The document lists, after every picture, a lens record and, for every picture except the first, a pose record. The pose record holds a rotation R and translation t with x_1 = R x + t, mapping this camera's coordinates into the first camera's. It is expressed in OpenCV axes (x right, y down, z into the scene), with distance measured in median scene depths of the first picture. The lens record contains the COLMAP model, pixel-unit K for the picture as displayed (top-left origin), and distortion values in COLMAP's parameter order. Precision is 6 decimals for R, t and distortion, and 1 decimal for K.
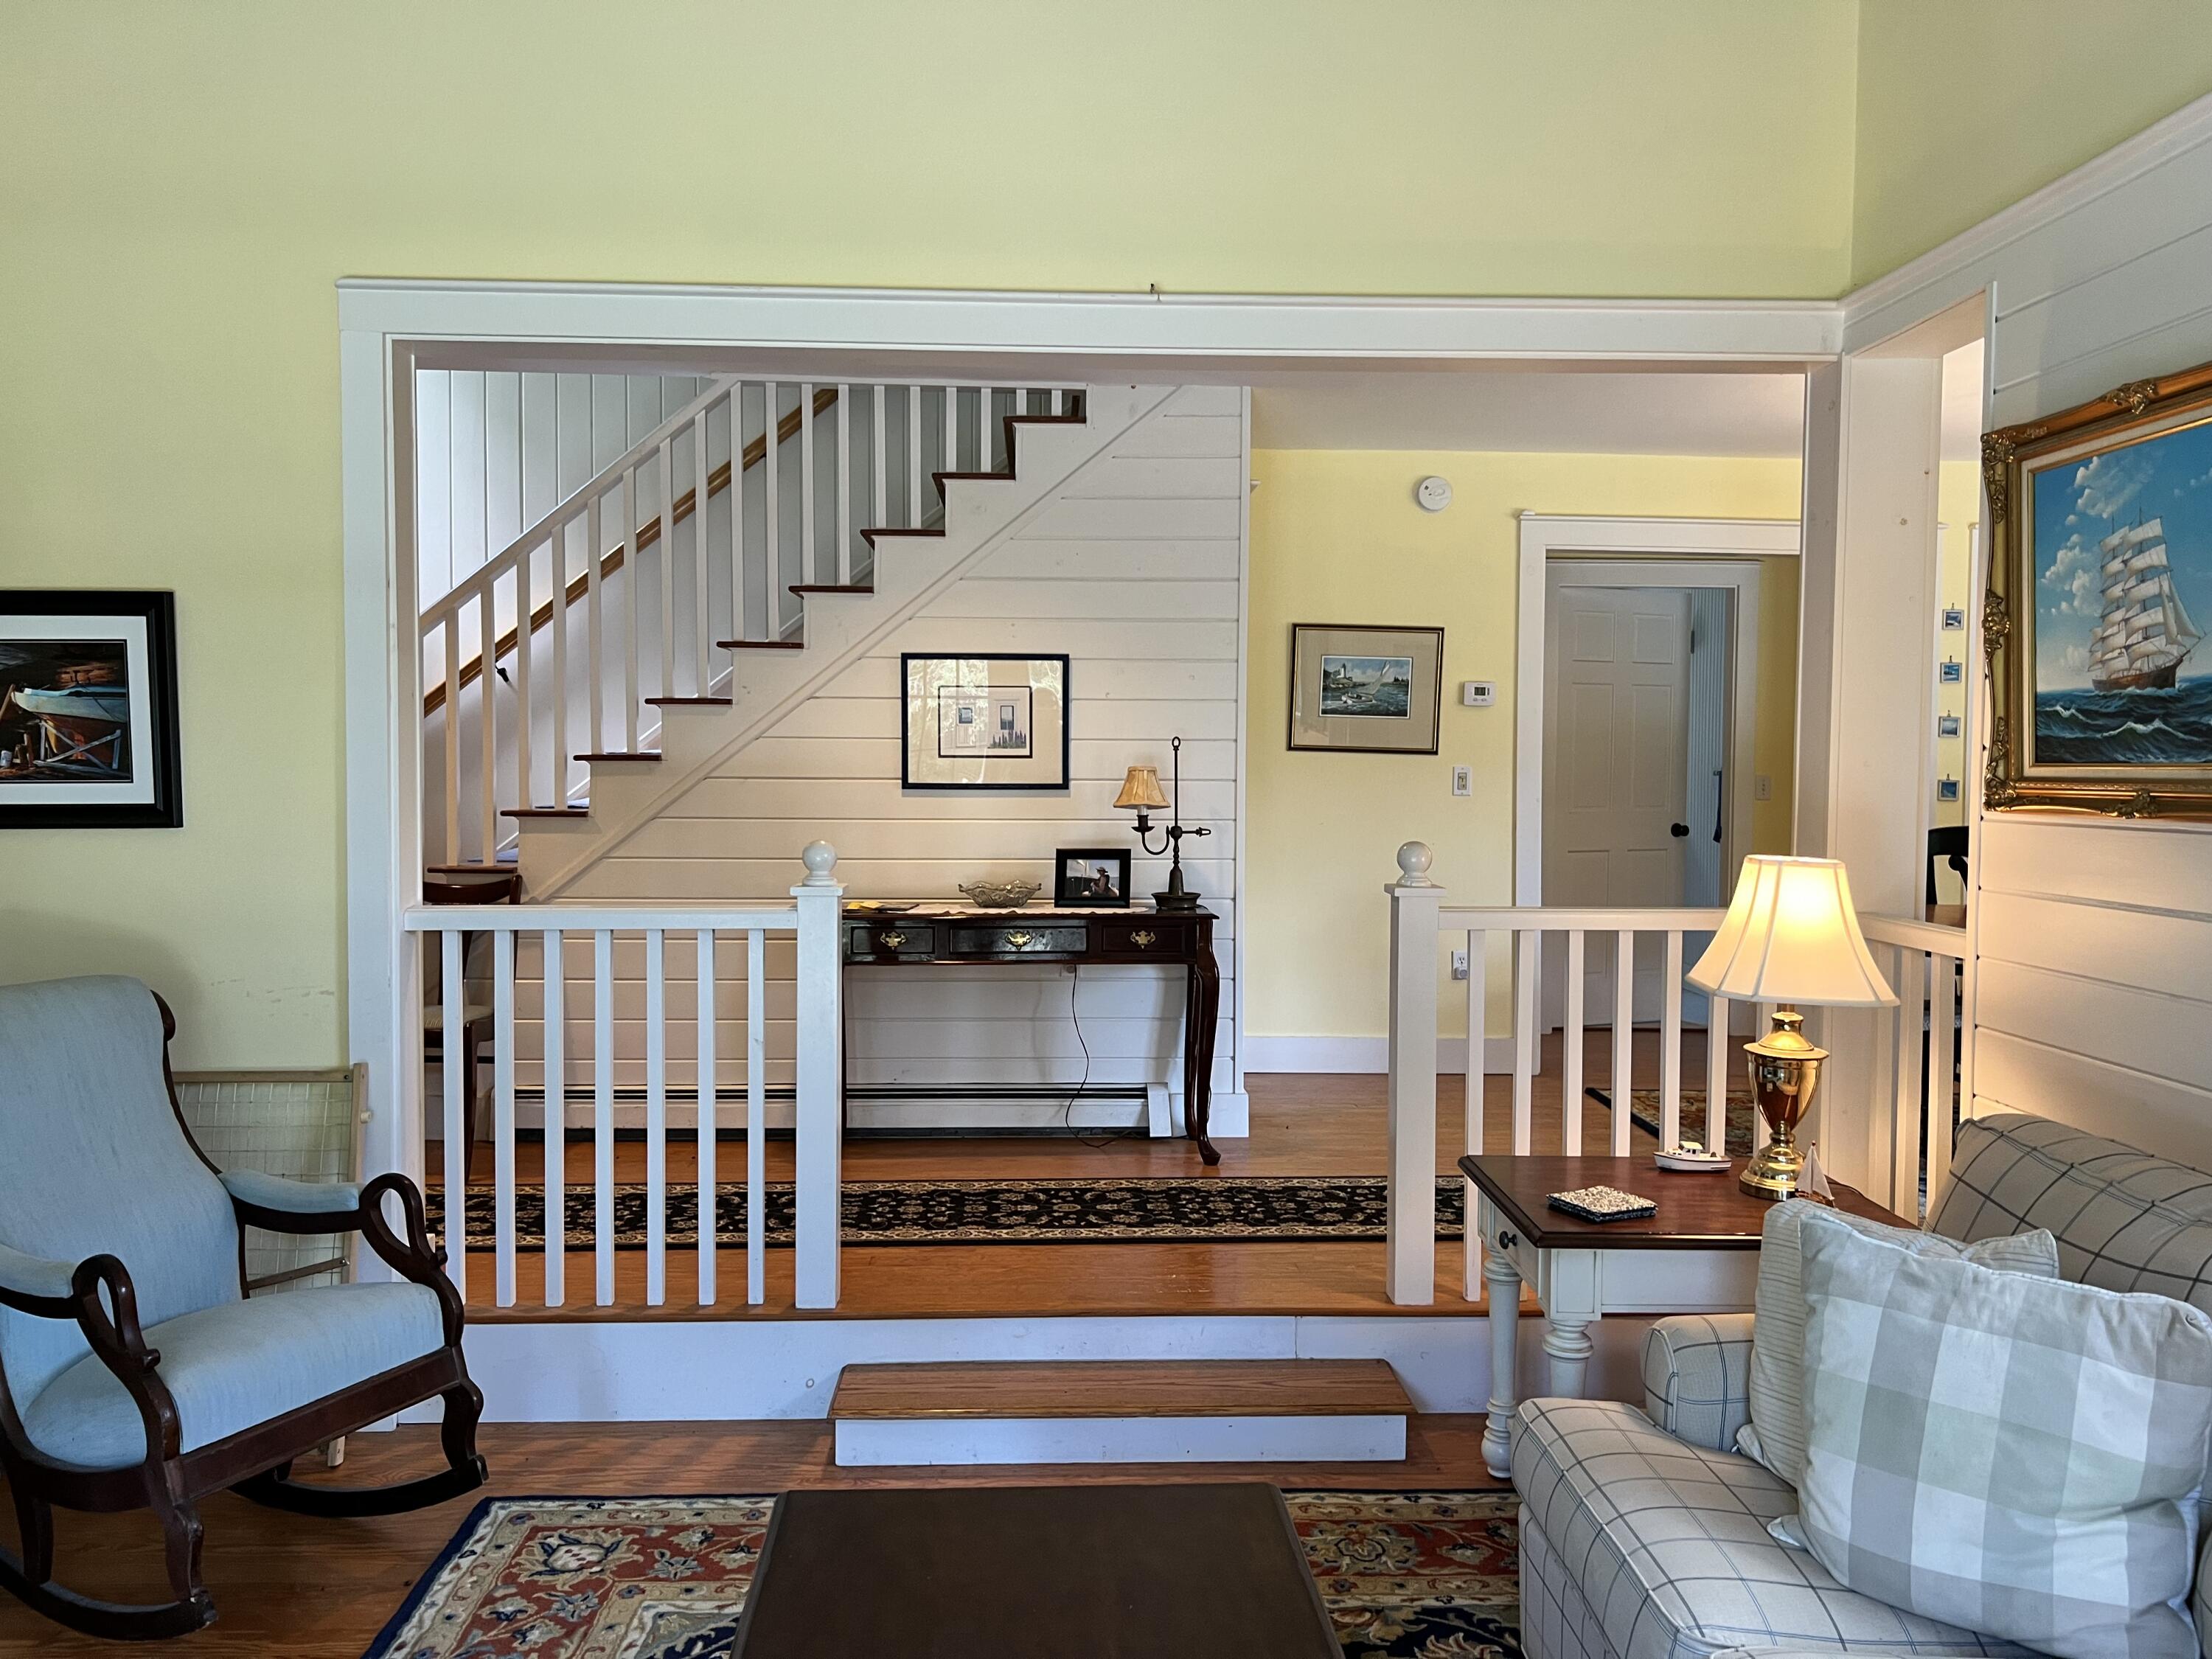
lens RADIAL K [[1689.7, 0, 1115.5], [0, 1689.7, 840.4], [0, 0, 1]] dist [0.027959, -0.008572]
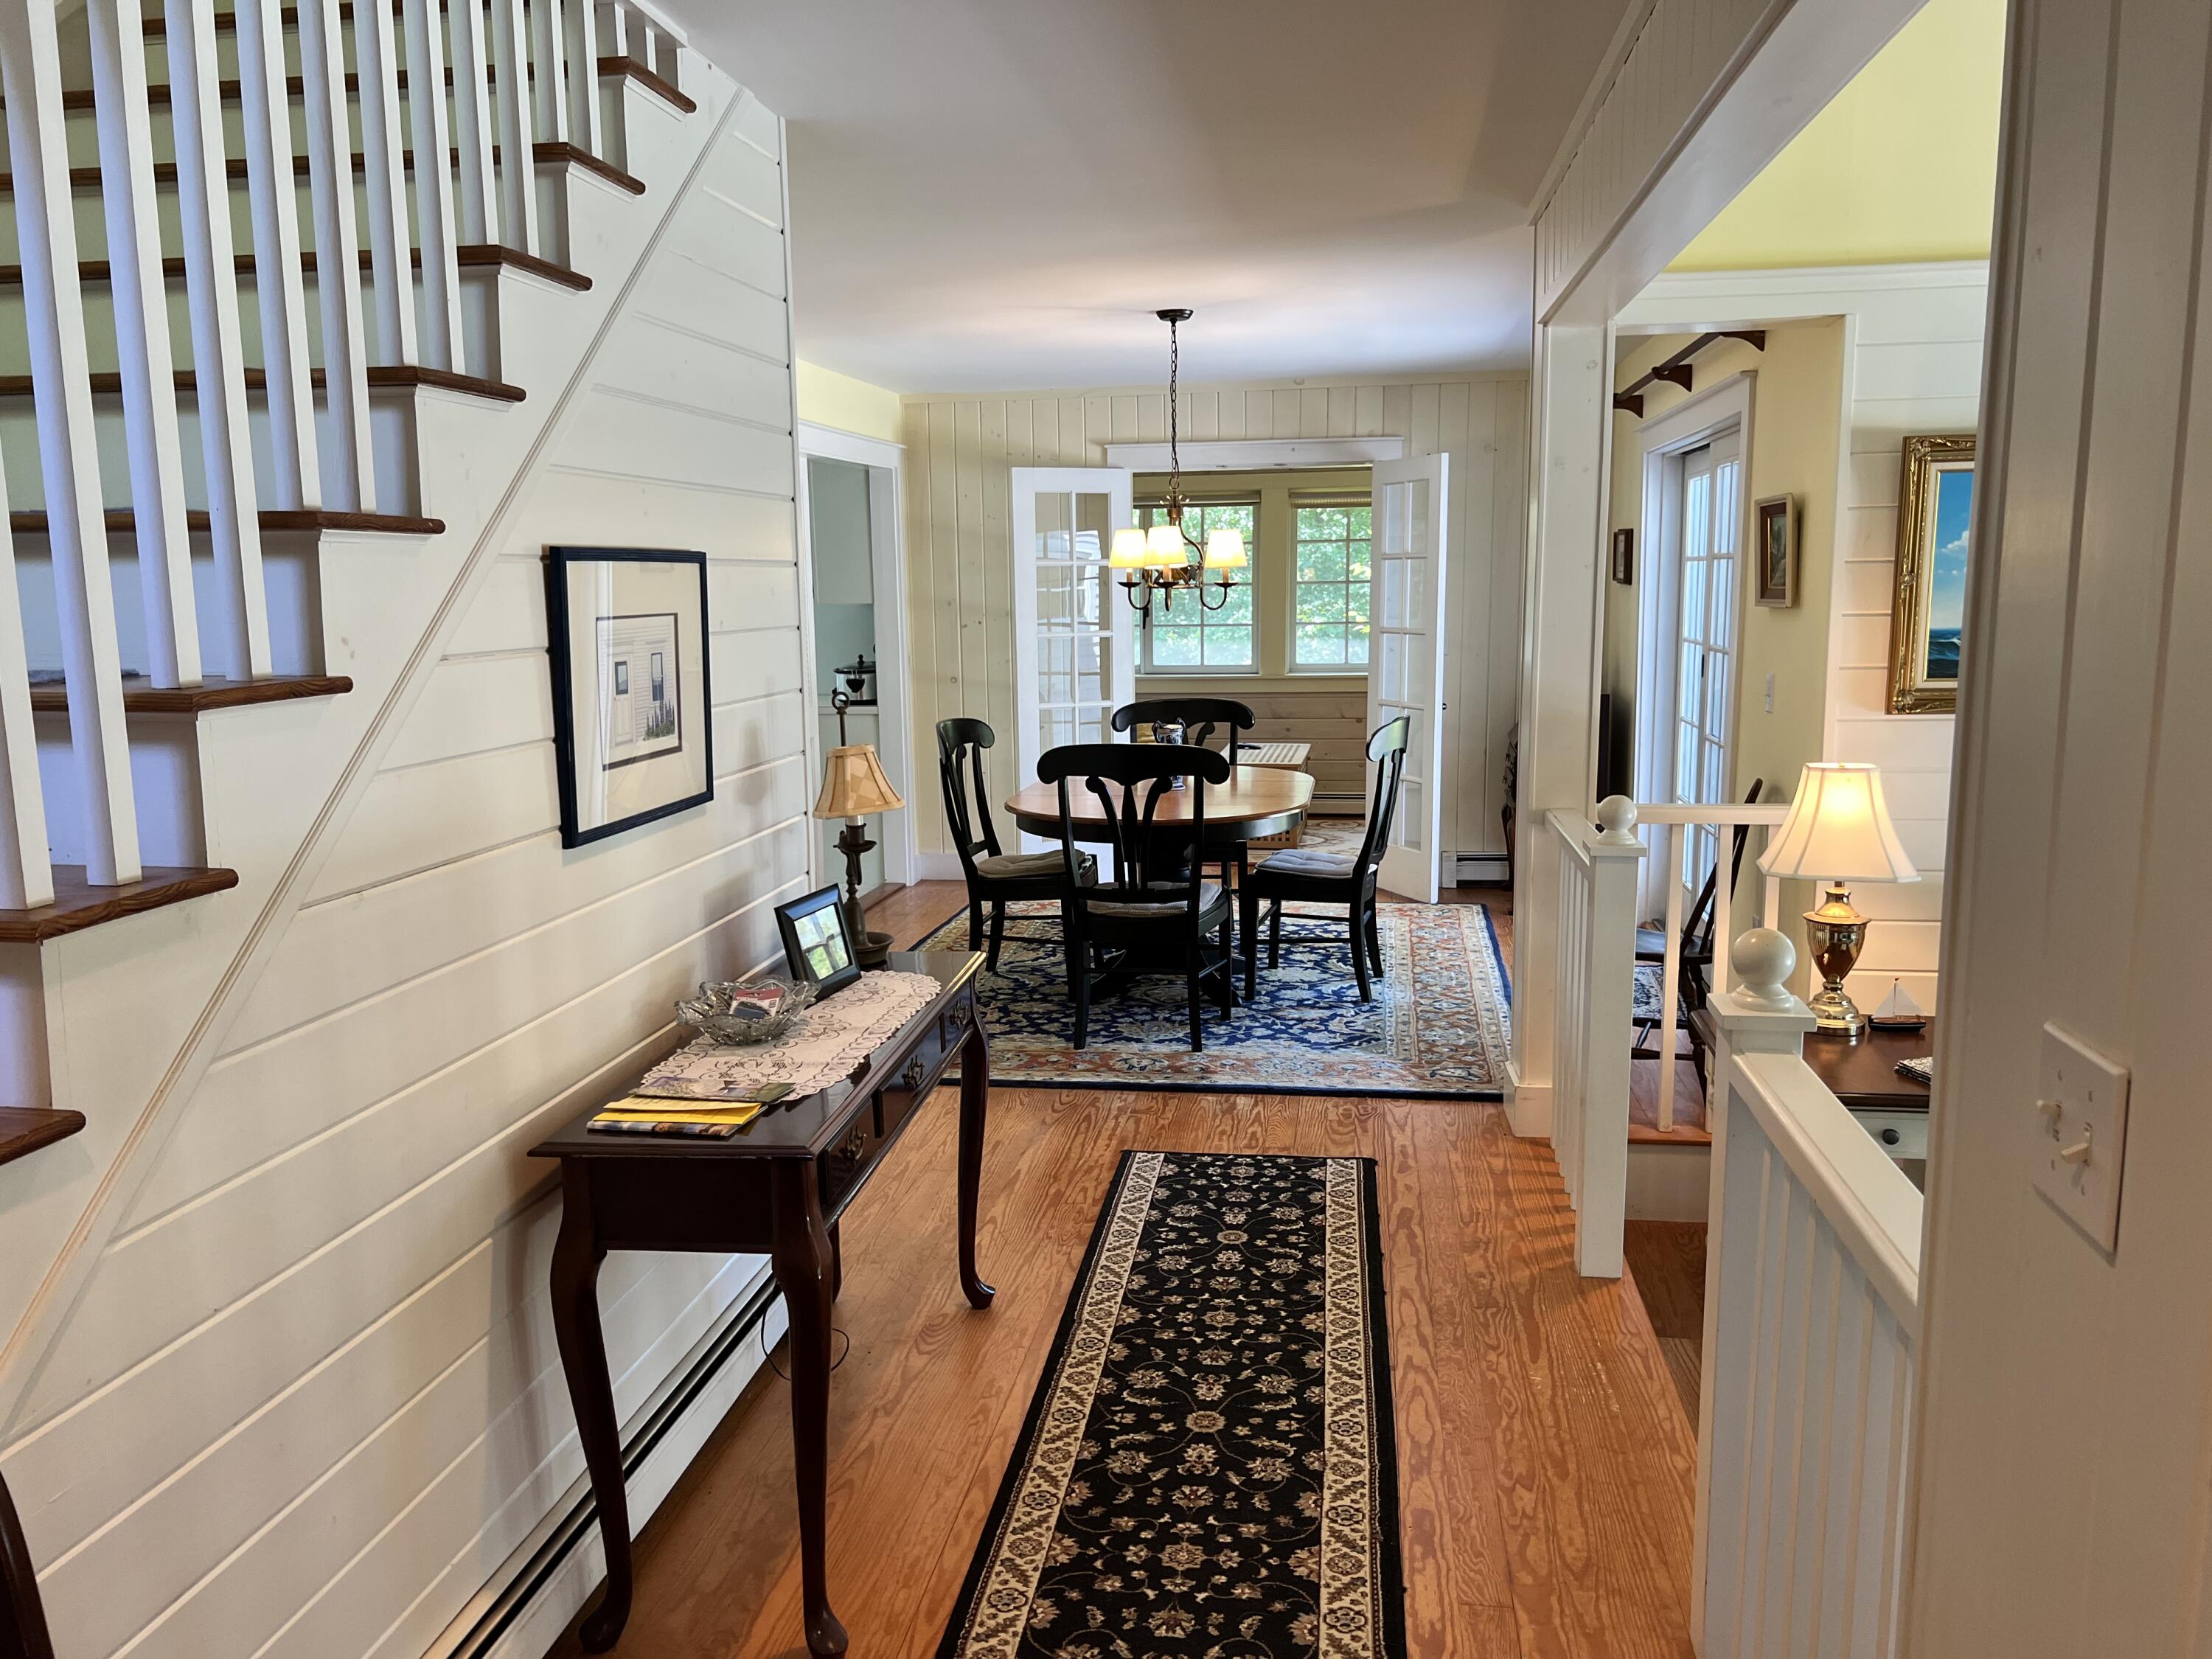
lens RADIAL K [[1689.7, 0, 1115.5], [0, 1689.7, 840.4], [0, 0, 1]] dist [0.027959, -0.008572]
pose [[0.169898, -0.157031, 0.972870, -1.056123], [0.063310, 0.986922, 0.148243, -0.175613], [-0.983426, 0.036406, 0.177618, 1.497694]]
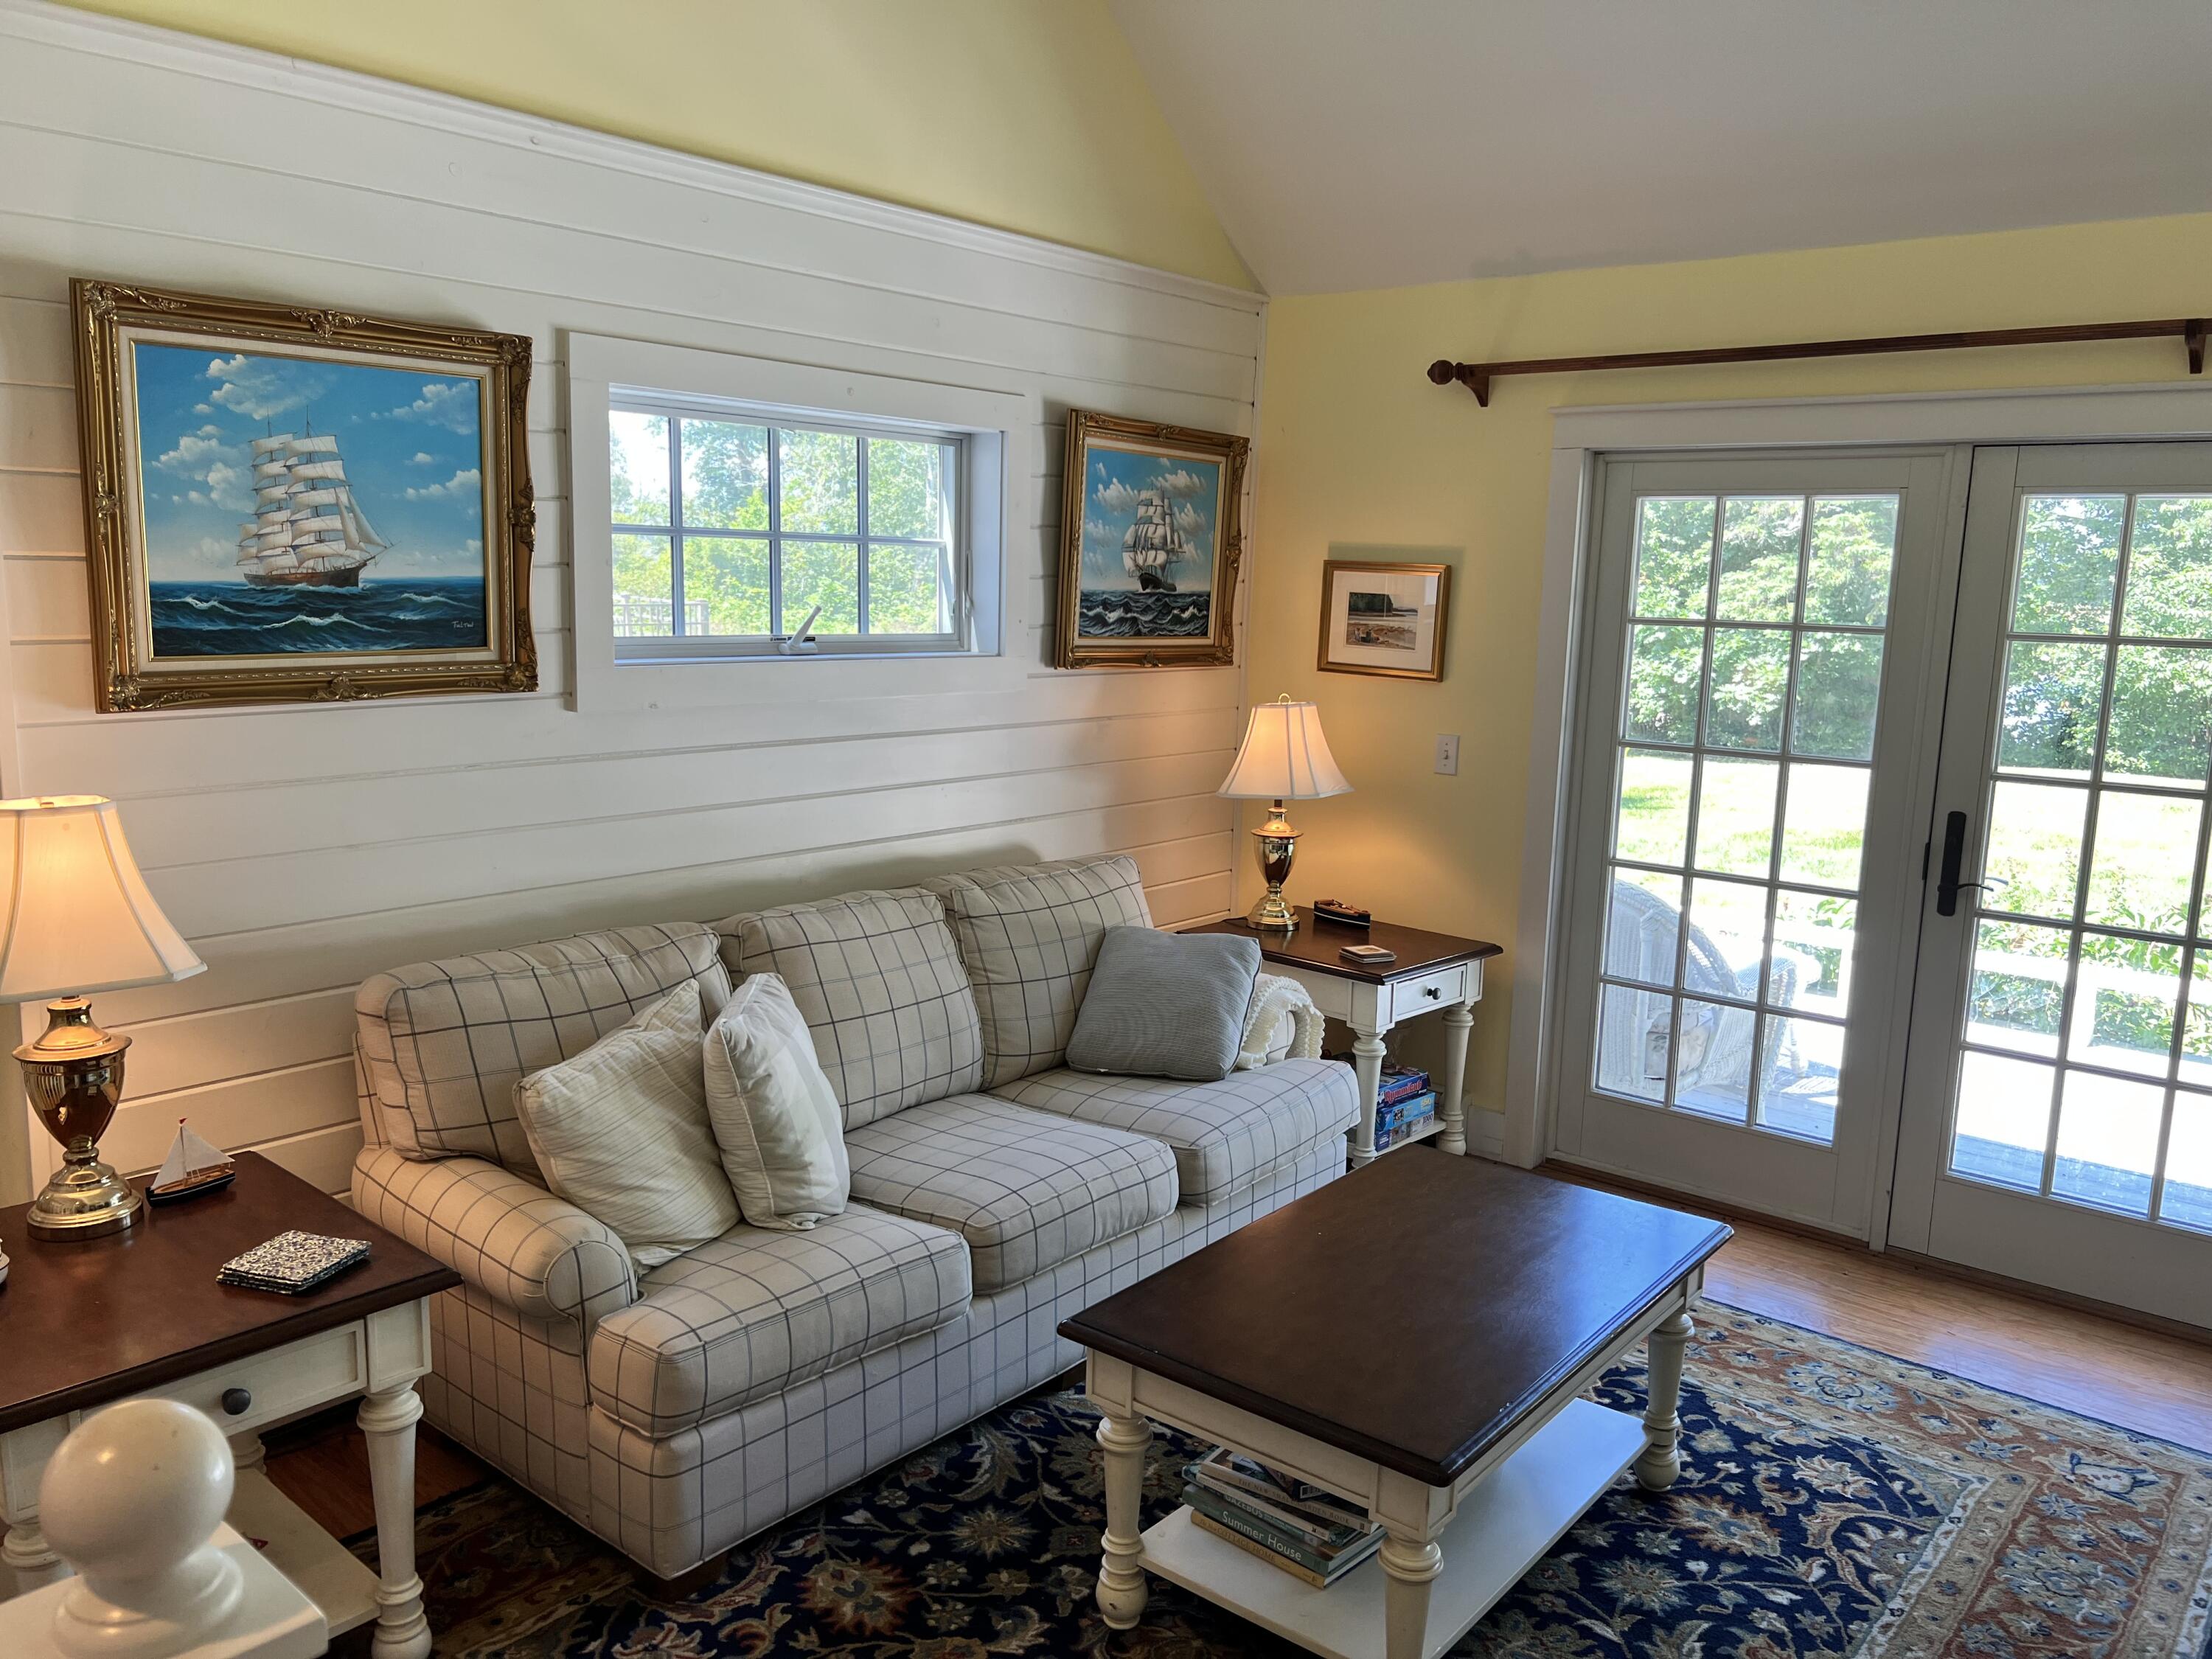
lens RADIAL K [[1689.7, 0, 1115.5], [0, 1689.7, 840.4], [0, 0, 1]] dist [0.027959, -0.008572]
pose [[-0.743056, -0.135513, 0.655365, -0.521185], [0.002504, 0.978714, 0.205212, -0.146309], [-0.669224, 0.154125, -0.726900, 1.419155]]
